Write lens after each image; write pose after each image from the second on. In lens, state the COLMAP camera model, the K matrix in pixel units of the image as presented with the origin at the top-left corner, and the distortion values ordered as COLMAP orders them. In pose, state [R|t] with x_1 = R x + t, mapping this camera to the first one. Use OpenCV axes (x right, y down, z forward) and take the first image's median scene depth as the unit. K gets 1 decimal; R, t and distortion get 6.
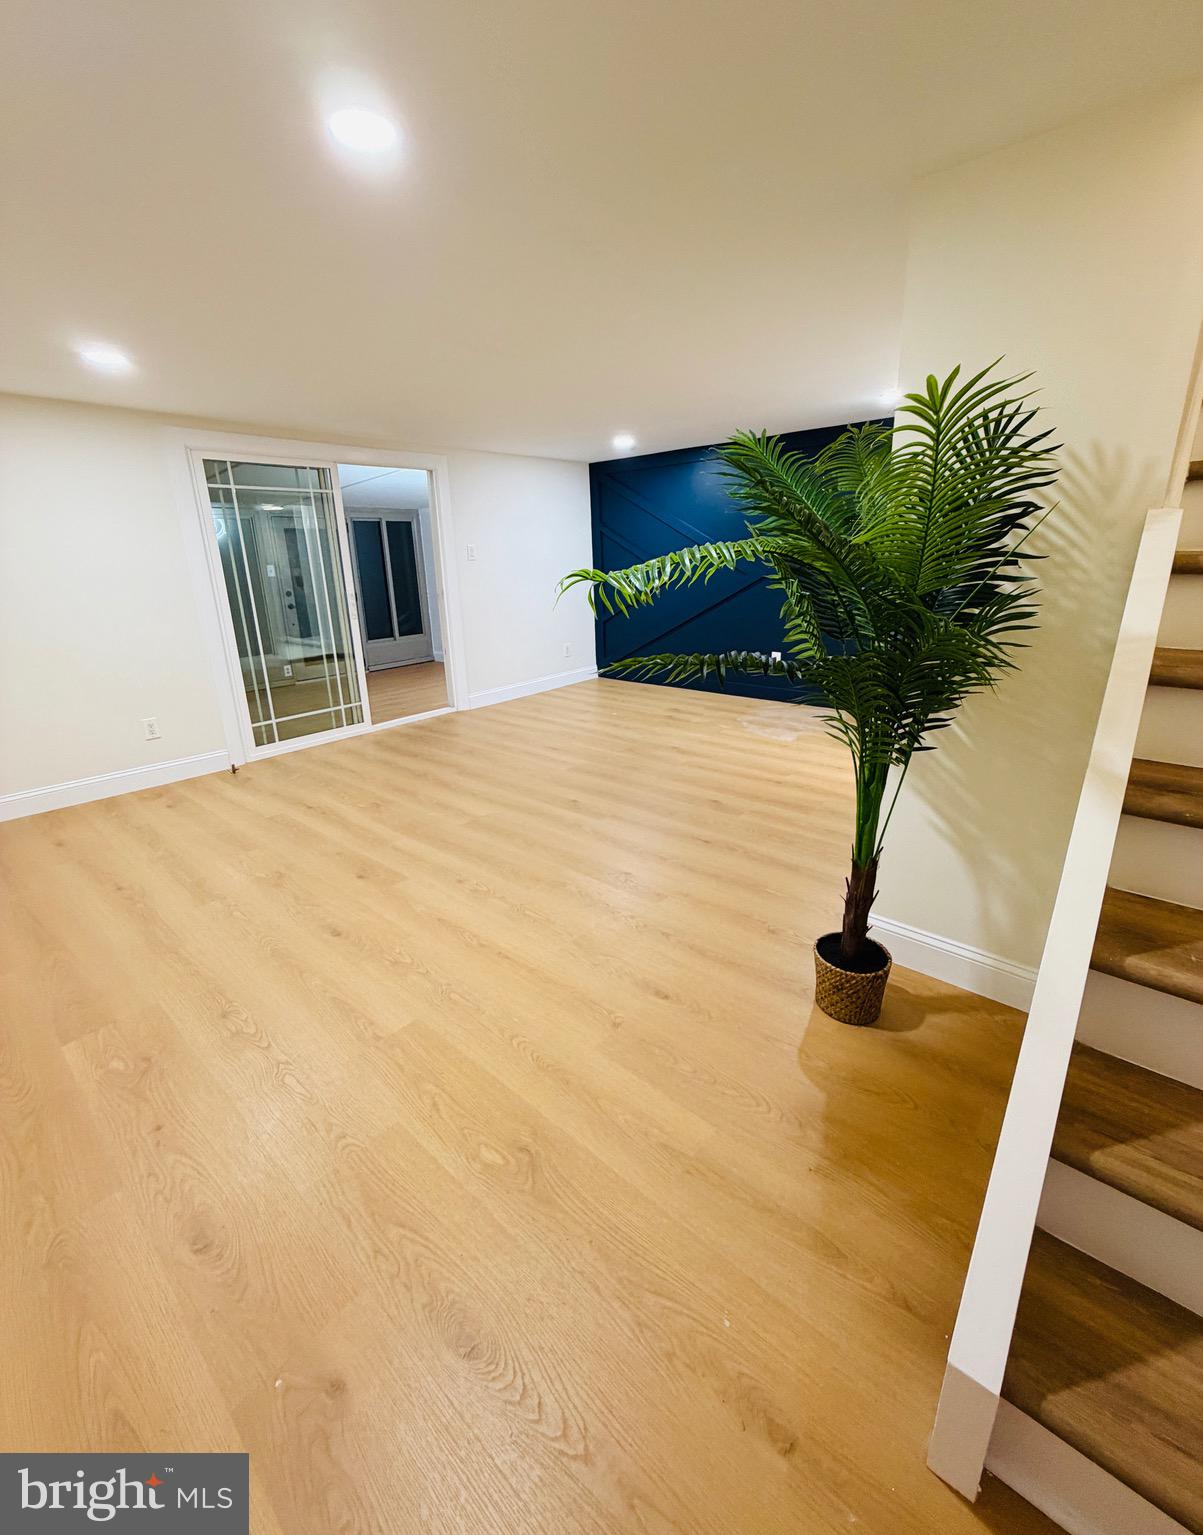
lens RADIAL K [[641.6, 0, 603.9], [0, 641.6, 751.2], [0, 0, 1]] dist [0.000508, 0.000143]
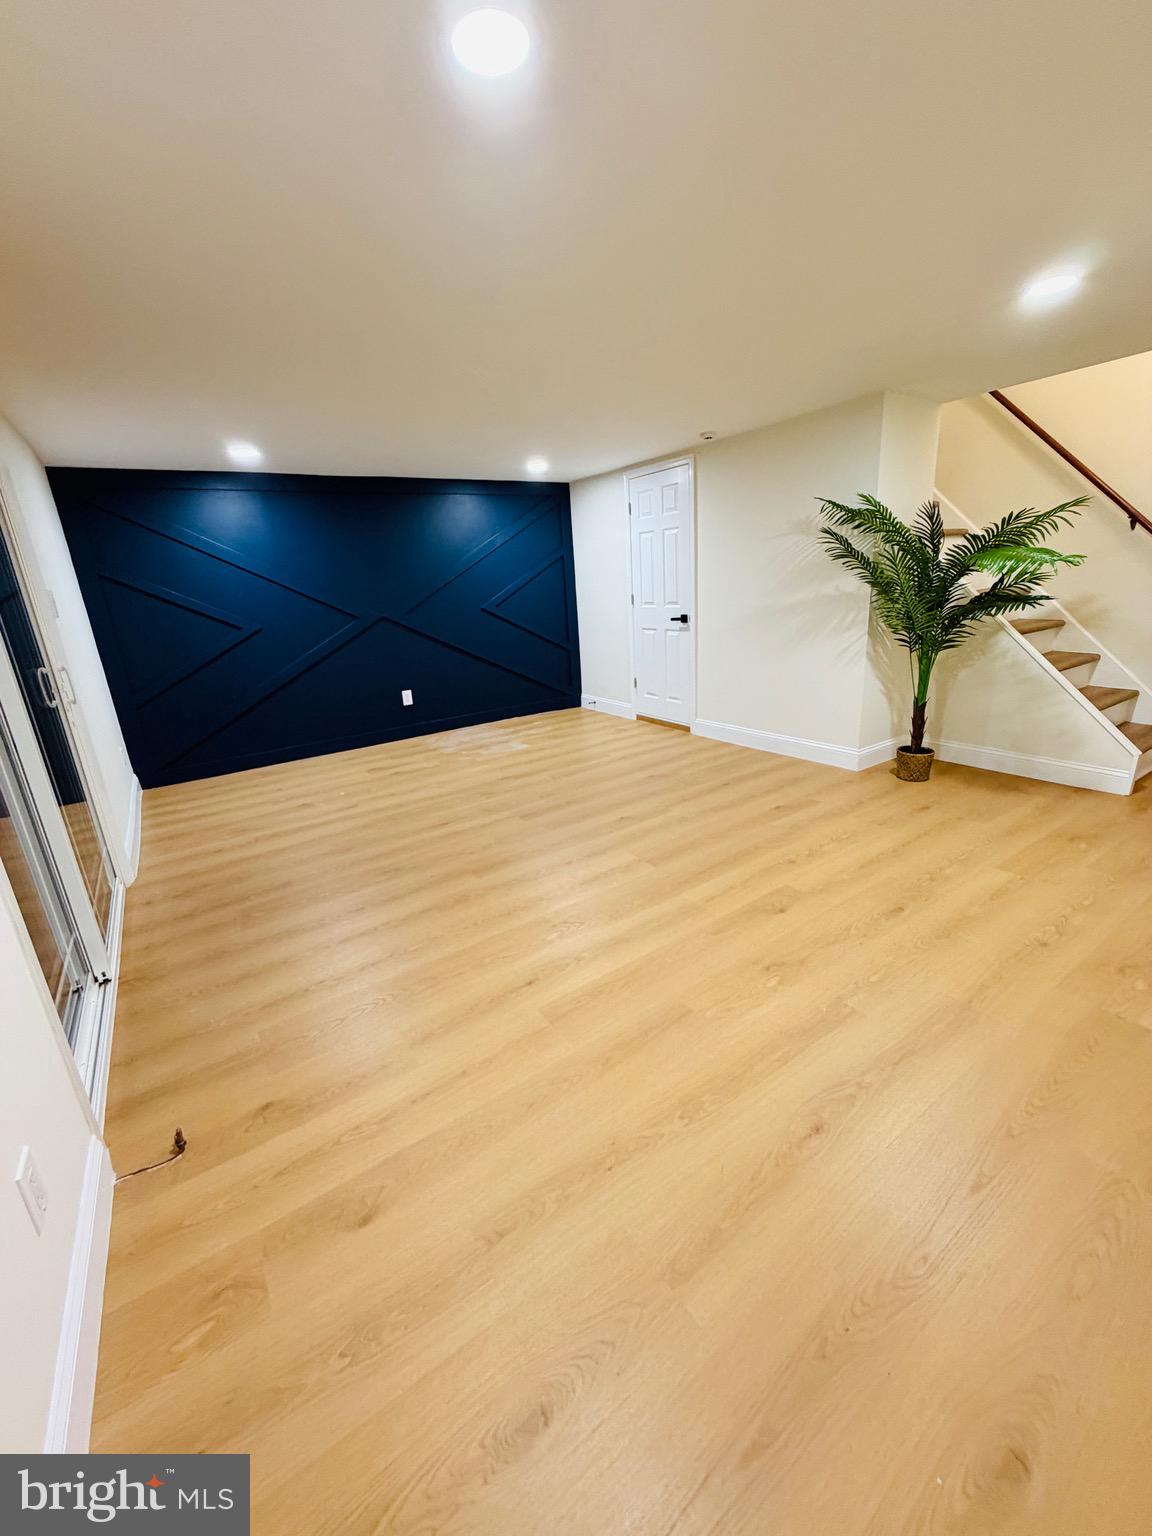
lens RADIAL K [[613.2, 0, 586.7], [0, 613.2, 769.5], [0, 0, 1]] dist [-0.000029, 0.000362]
pose [[0.251438, -0.279909, 0.926515, -1.042481], [0.335608, 0.923092, 0.187798, -0.217167], [-0.907825, 0.263726, 0.326041, 0.785616]]
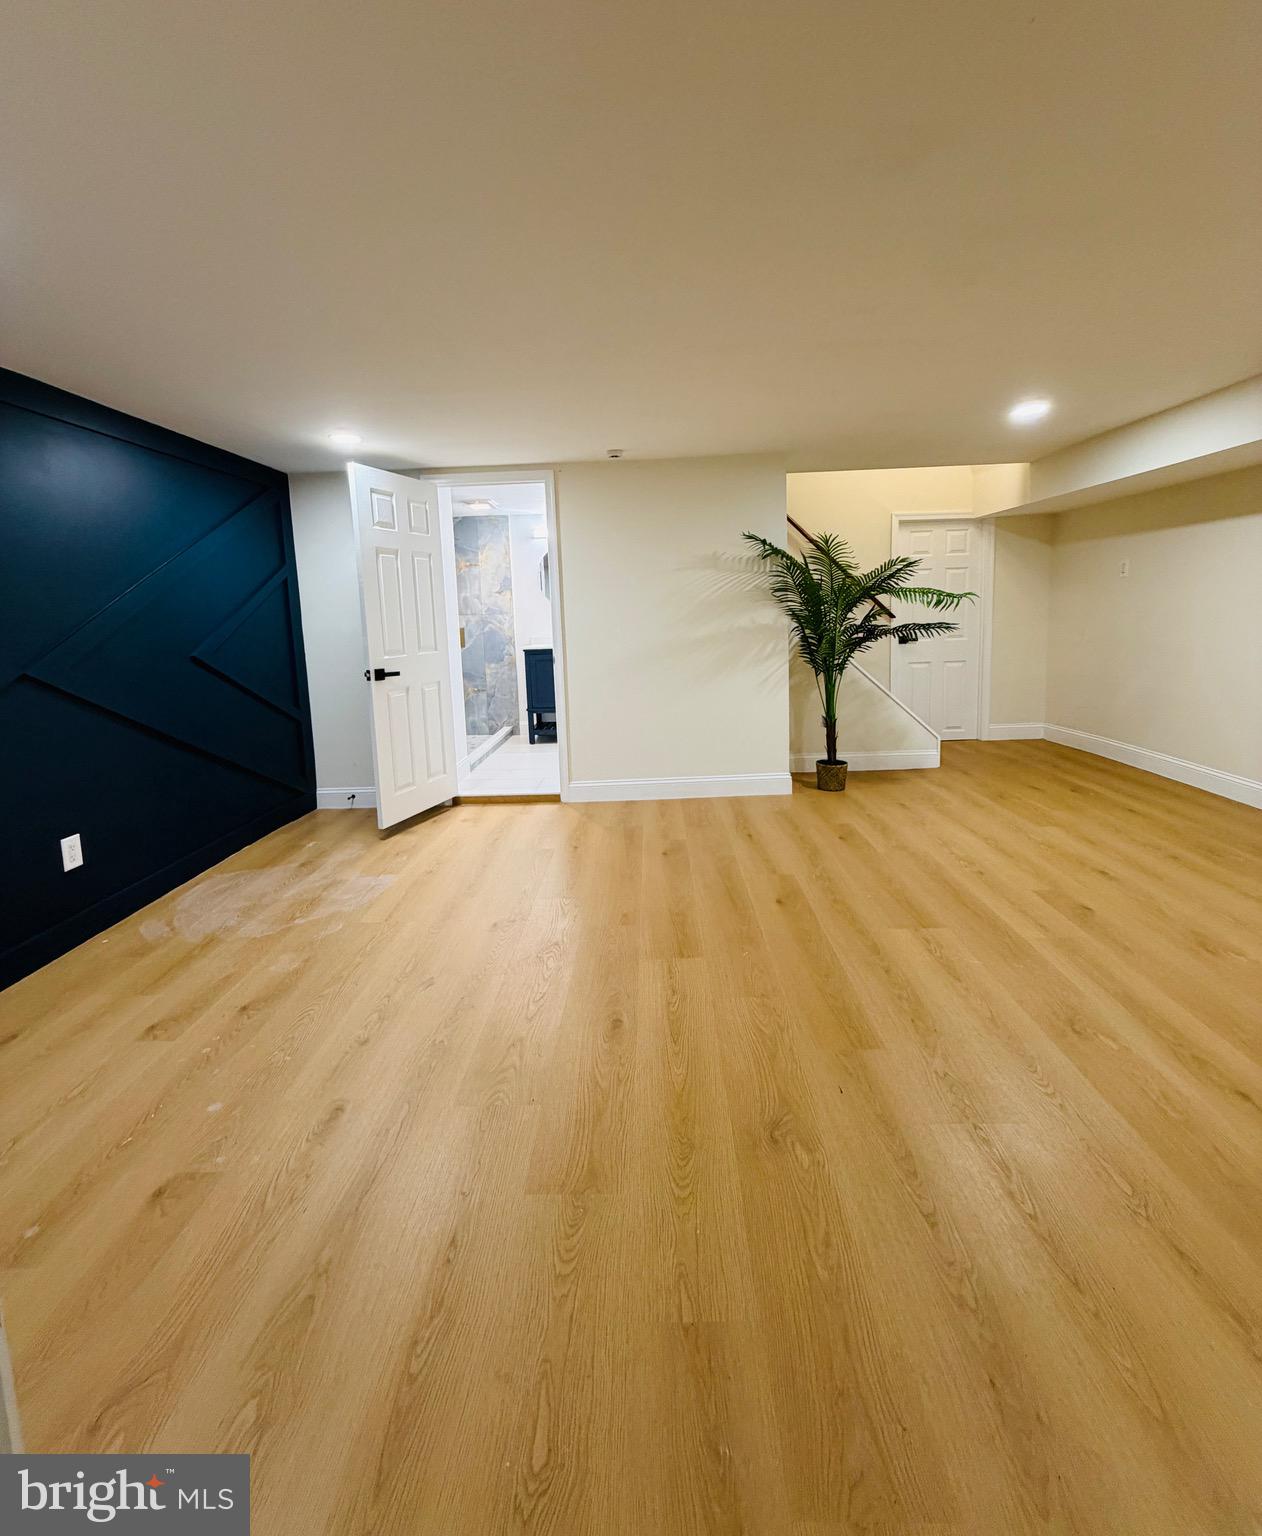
lens RADIAL K [[672.4, 0, 636.4], [0, 672.4, 698.2], [0, 0, 1]] dist [0.000084, -0.000097]
pose [[-0.633906, -0.053537, 0.771555, -0.601532], [0.277833, 0.915247, 0.291773, -0.471206], [-0.721784, 0.399320, -0.565306, 1.632526]]
